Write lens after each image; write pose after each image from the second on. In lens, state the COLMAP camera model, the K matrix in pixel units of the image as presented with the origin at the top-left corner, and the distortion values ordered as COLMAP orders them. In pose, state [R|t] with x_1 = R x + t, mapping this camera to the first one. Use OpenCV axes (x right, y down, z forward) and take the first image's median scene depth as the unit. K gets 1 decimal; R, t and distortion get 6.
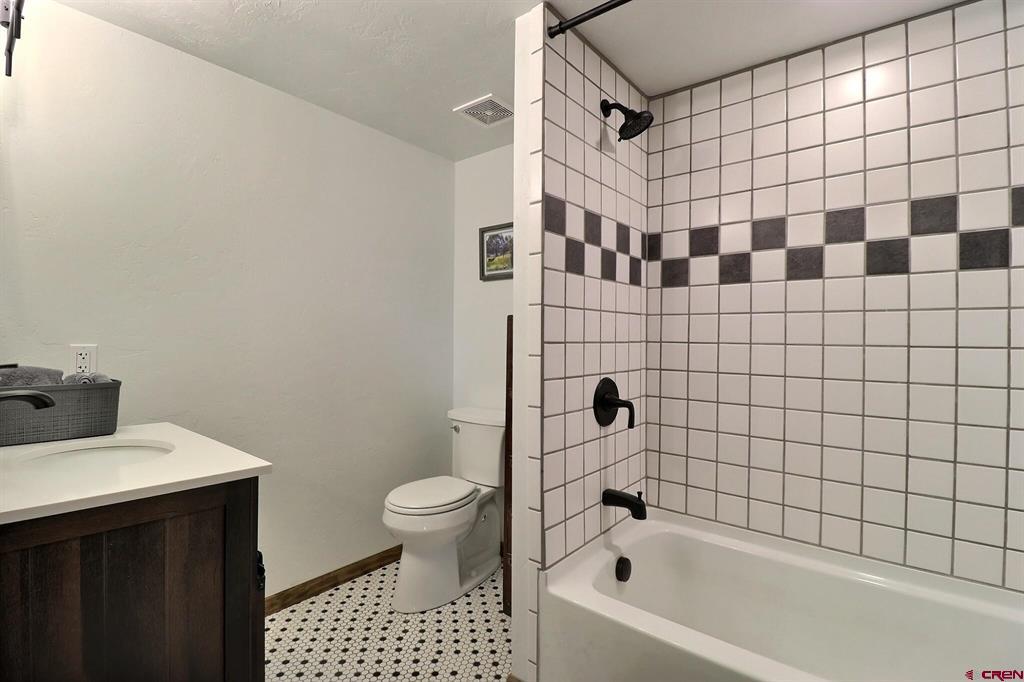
lens RADIAL K [[475.7, 0, 508.0], [0, 475.7, 336.7], [0, 0, 1]] dist [0.000358, -0.012778]
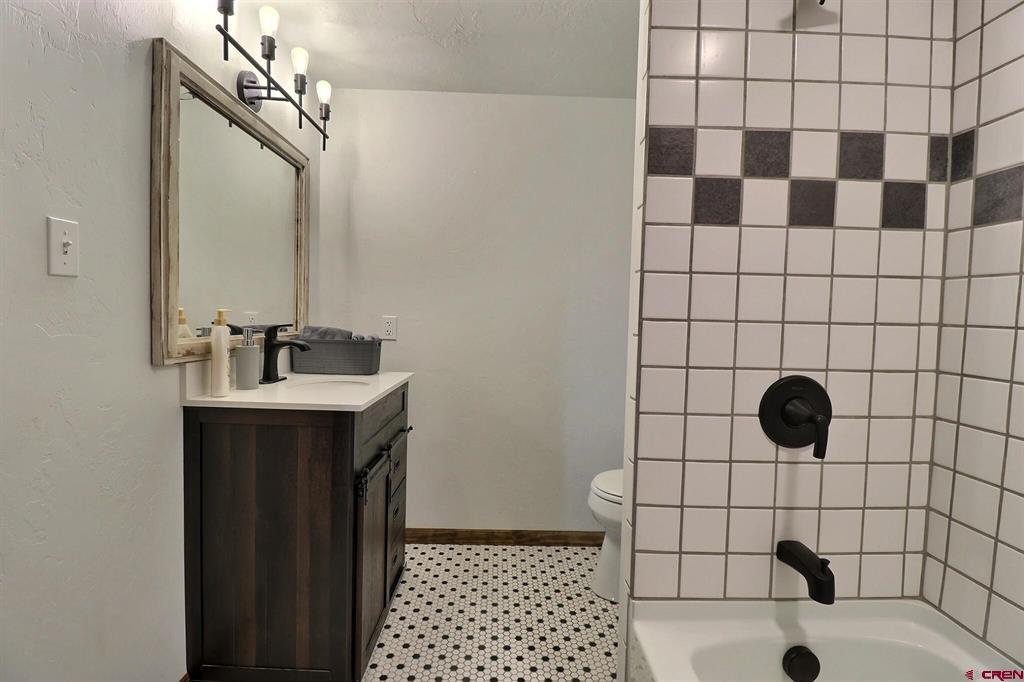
lens RADIAL K [[475.7, 0, 509.7], [0, 475.7, 337.6], [0, 0, 1]] dist [0.000358, -0.012778]
pose [[0.651805, 0.044111, -0.757102, 0.463286], [-0.015102, 0.998864, 0.045196, 0.009263], [0.758236, -0.018025, 0.651731, 0.275750]]
